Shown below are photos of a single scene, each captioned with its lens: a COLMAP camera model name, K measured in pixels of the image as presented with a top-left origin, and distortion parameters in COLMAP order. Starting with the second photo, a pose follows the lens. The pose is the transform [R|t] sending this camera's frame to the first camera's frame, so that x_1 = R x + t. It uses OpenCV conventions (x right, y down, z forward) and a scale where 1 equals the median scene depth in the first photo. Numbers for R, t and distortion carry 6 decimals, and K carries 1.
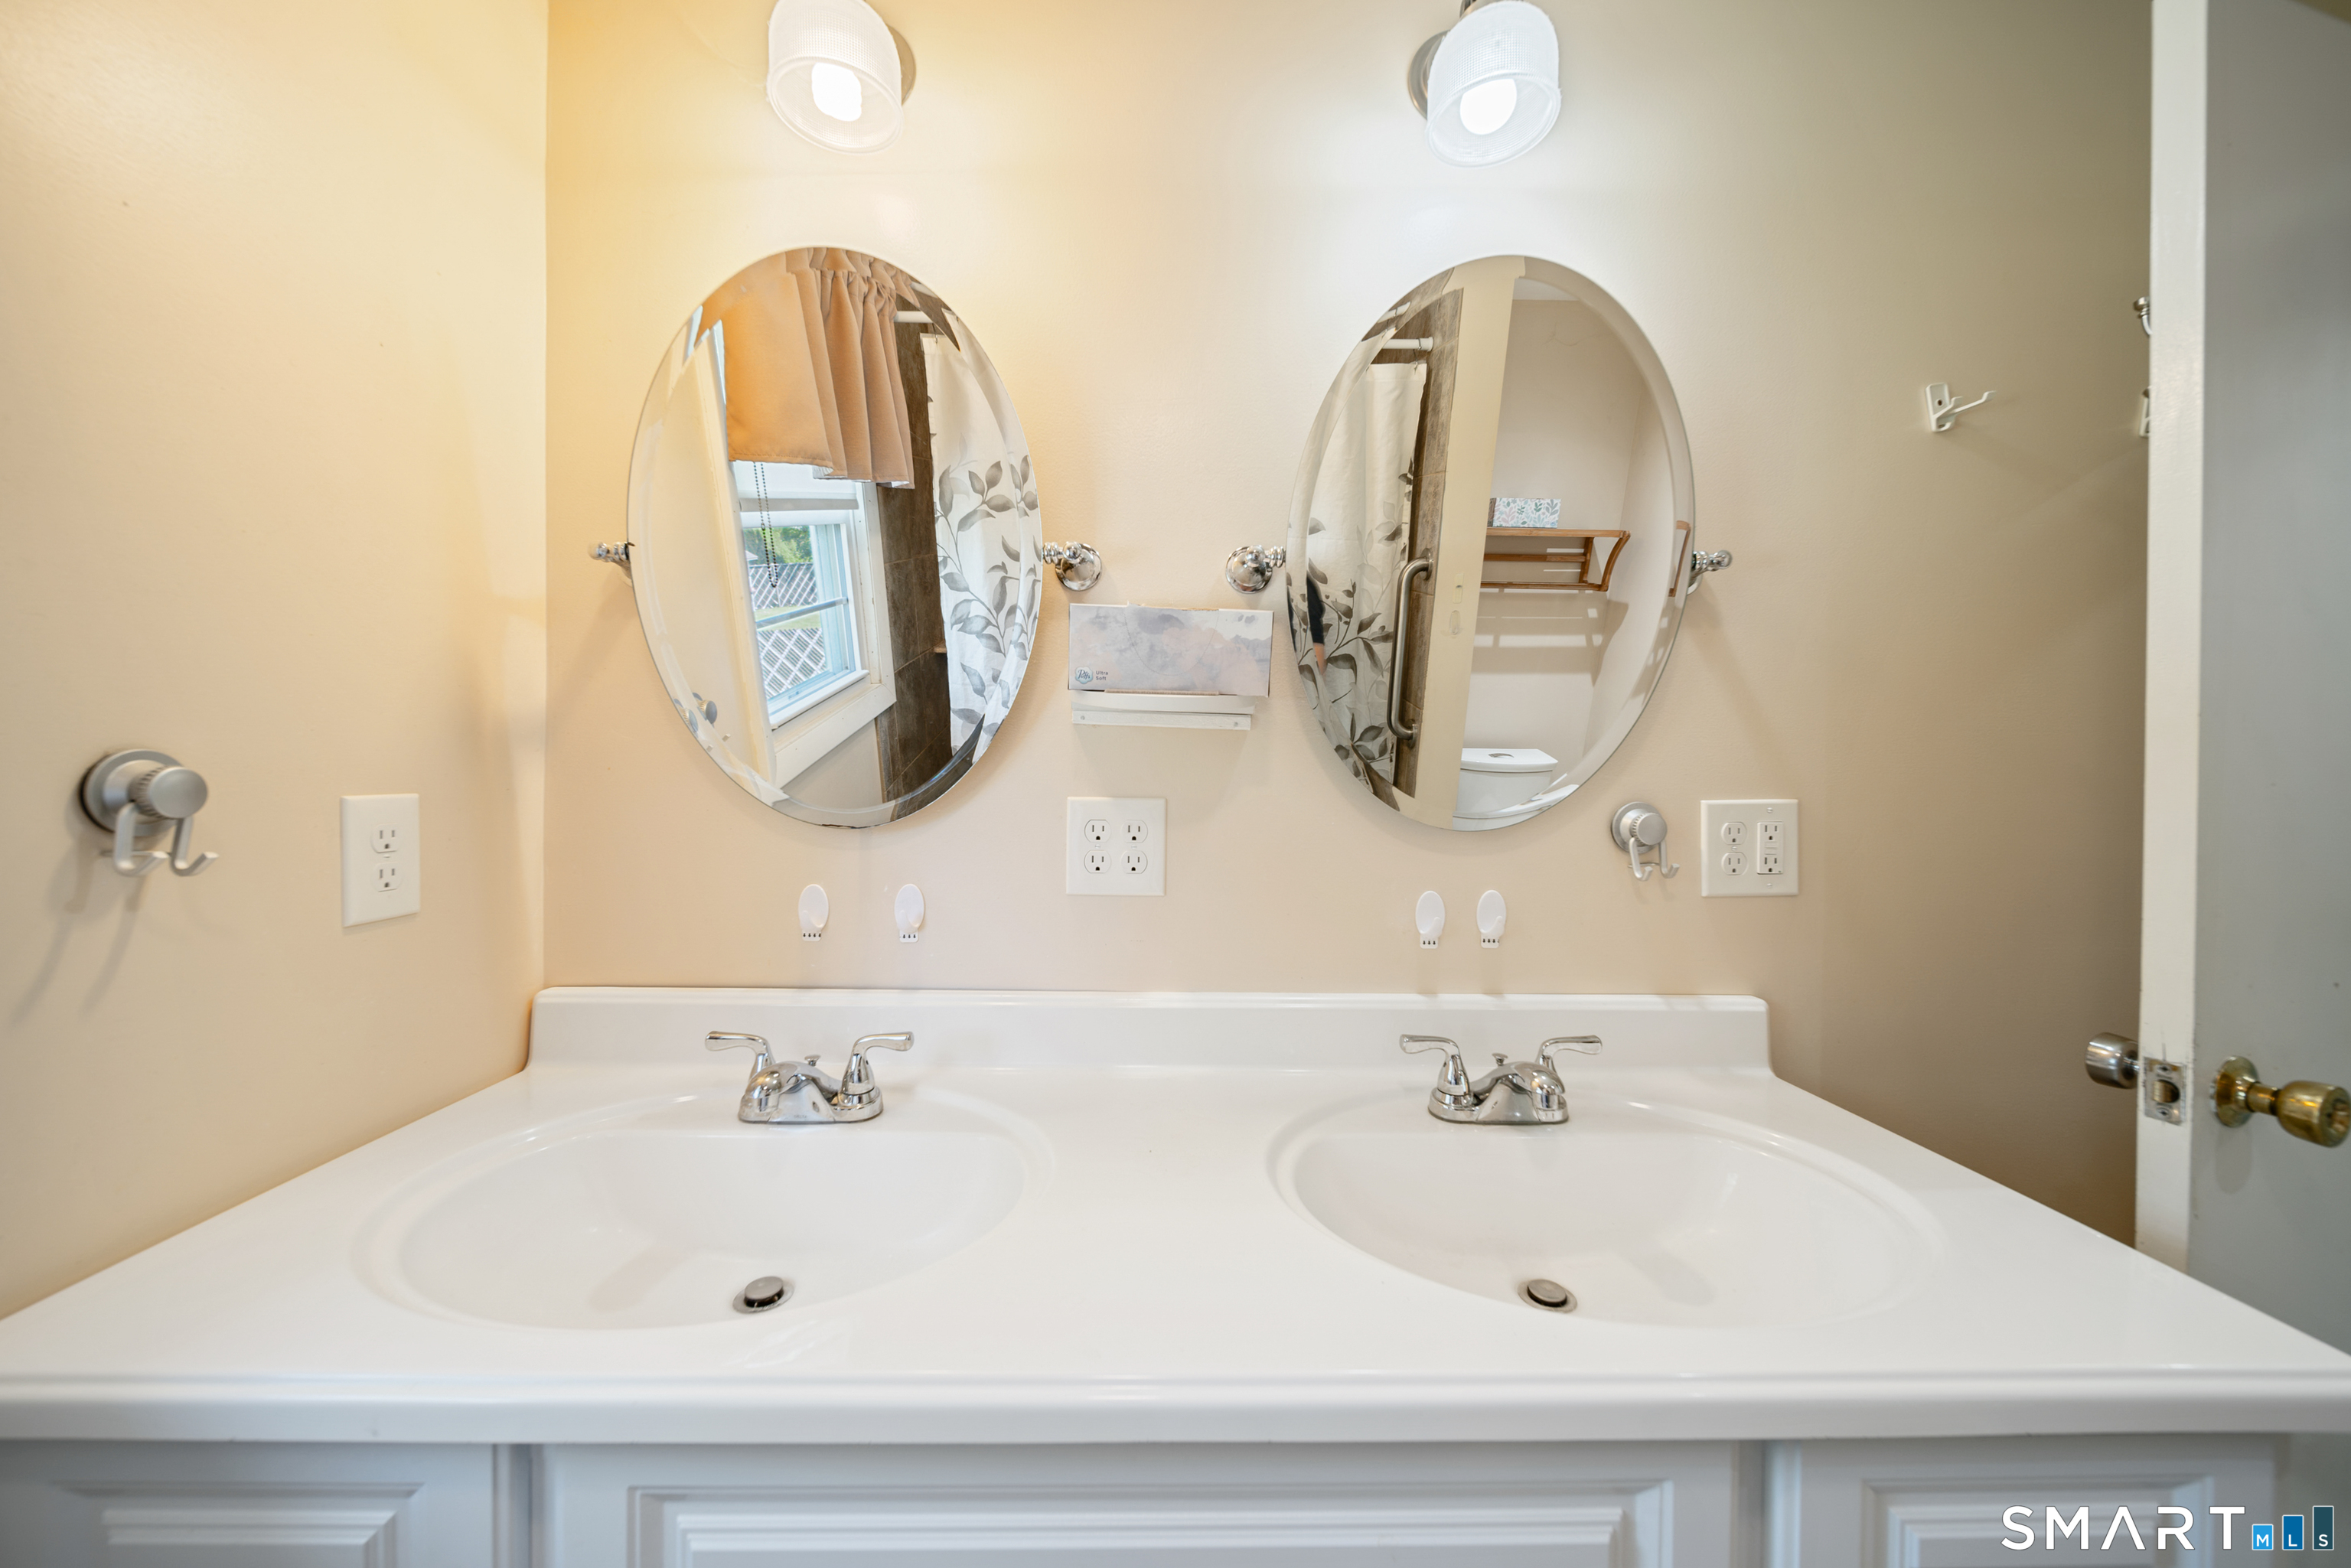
lens RADIAL K [[909.9, 0, 1175.3], [0, 909.9, 722.6], [0, 0, 1]] dist [-0.012008, -0.000148]
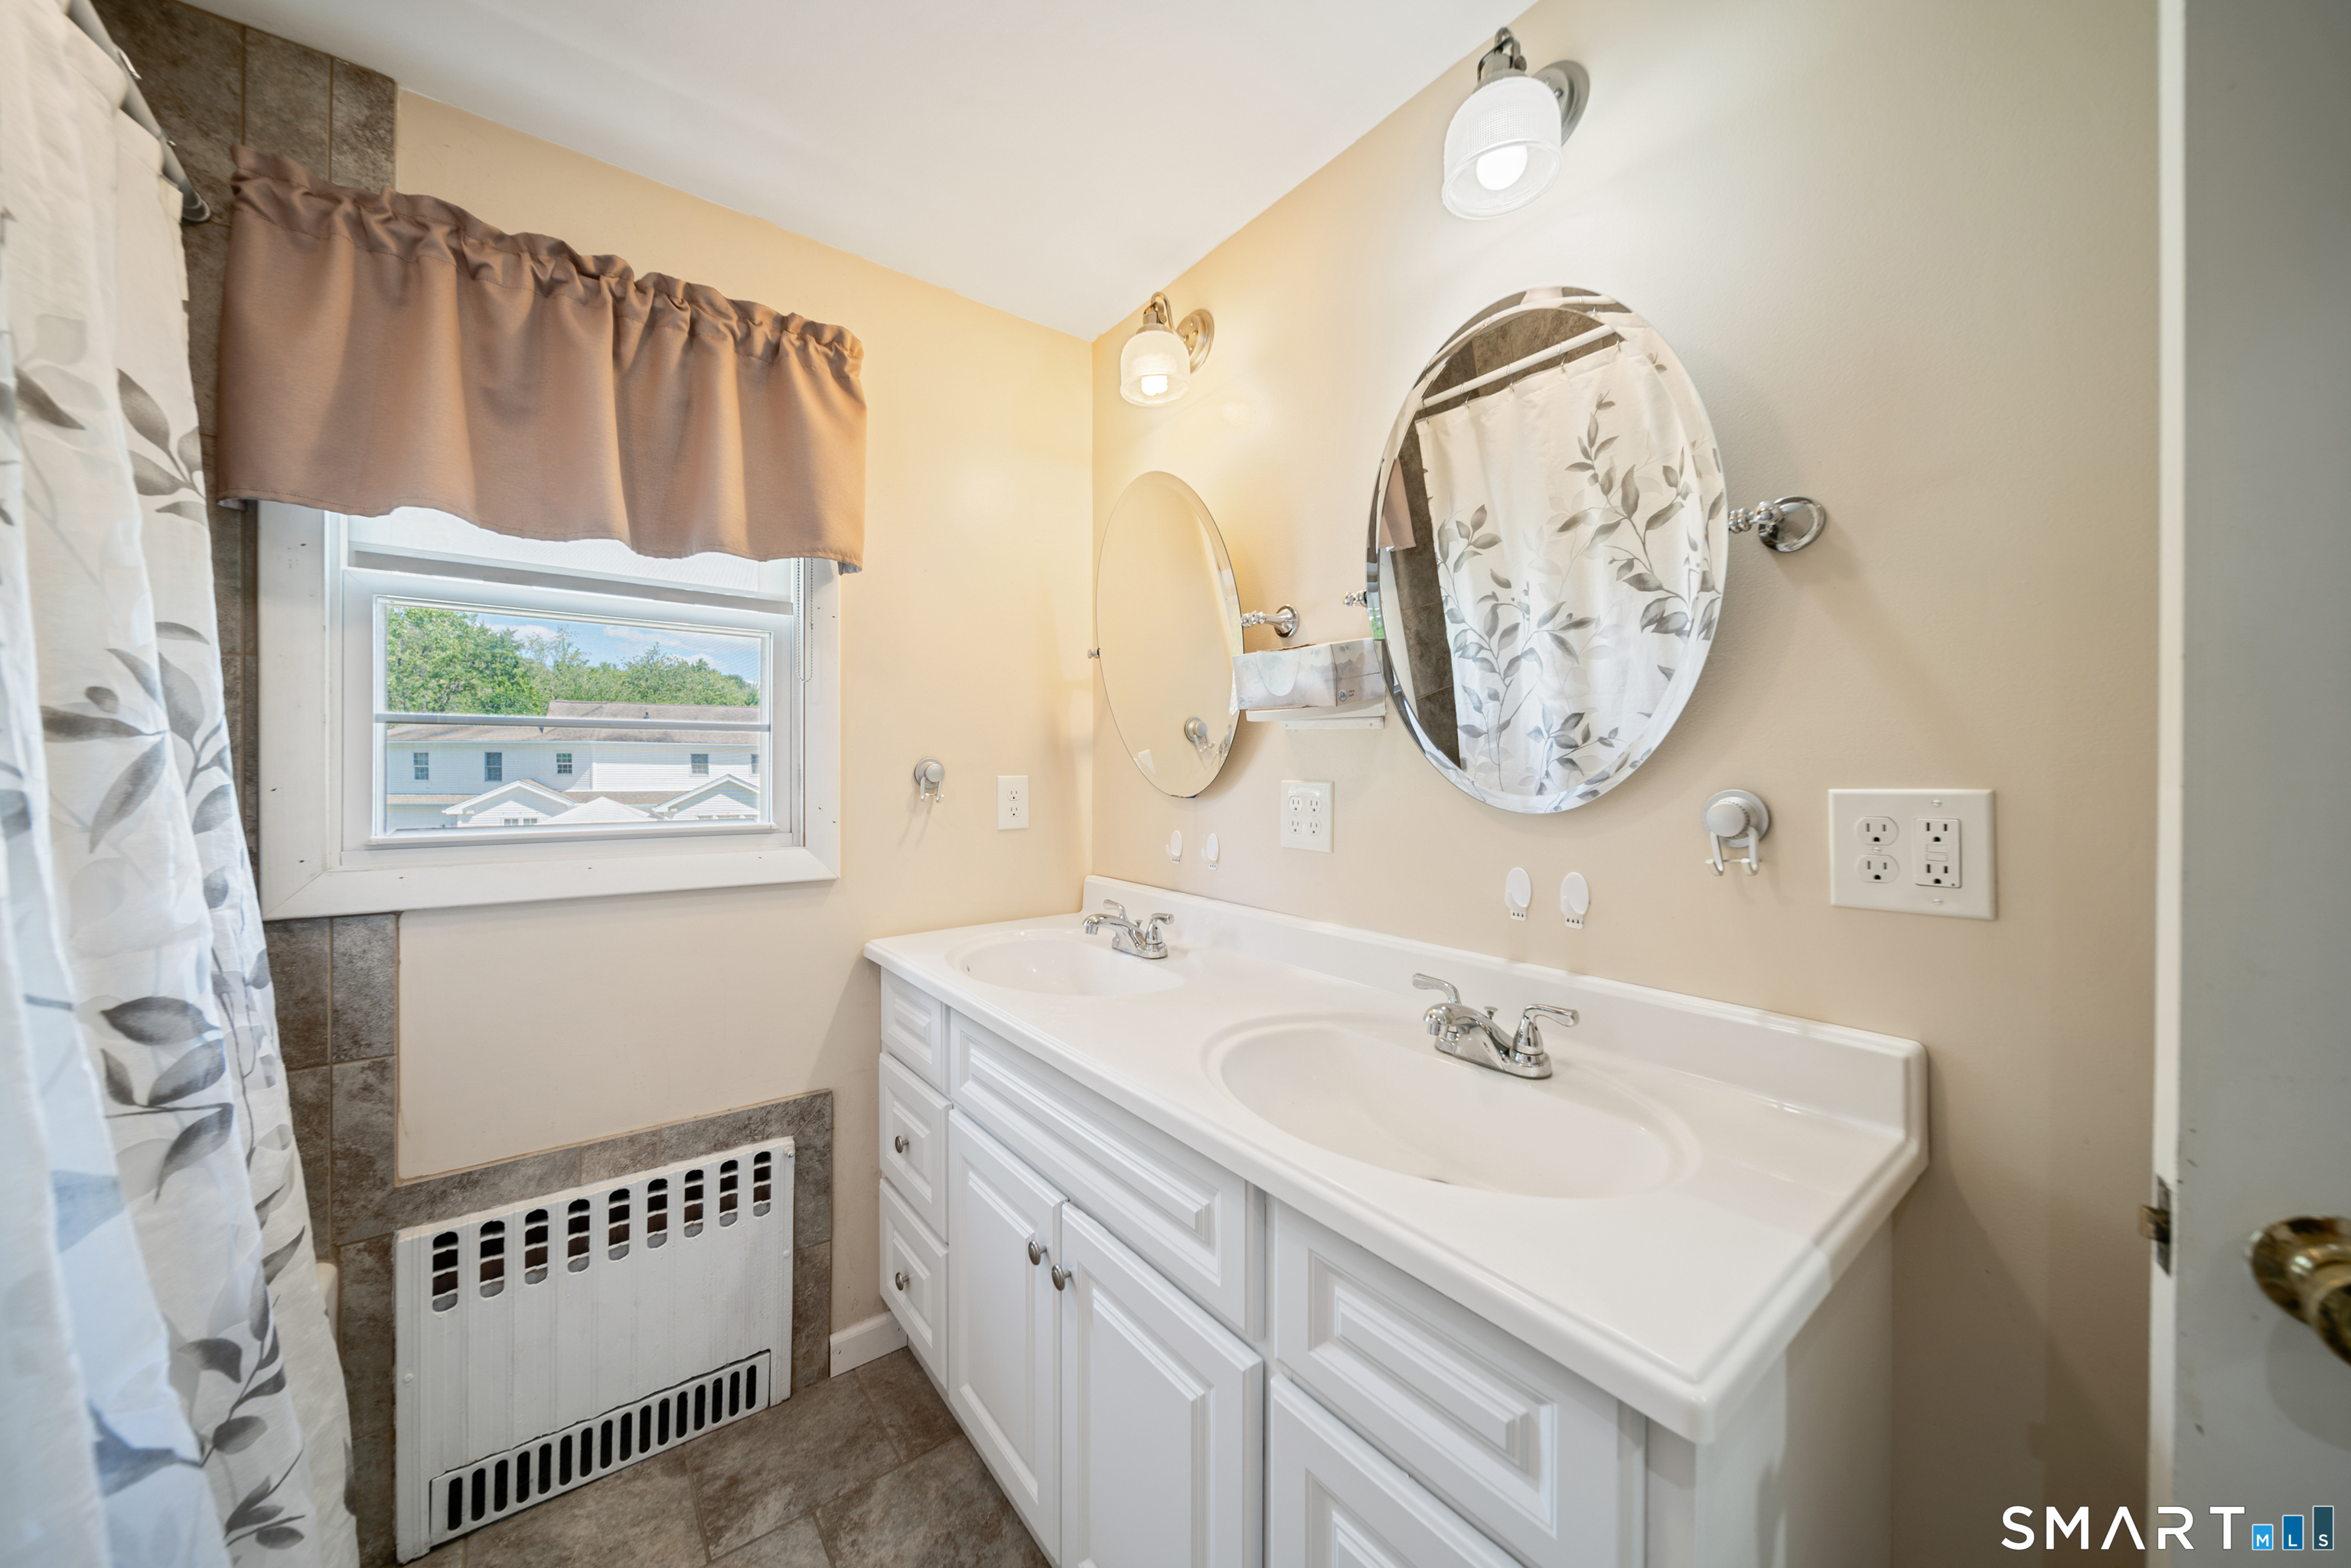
lens RADIAL K [[815.7, 0, 1164.3], [0, 815.7, 780.3], [0, 0, 1]] dist [-0.000283, -0.000146]
pose [[0.589721, 0.004735, -0.807593, 0.422841], [0.034262, 0.998936, 0.030875, 0.018230], [0.806880, -0.045878, 0.588931, 0.042269]]
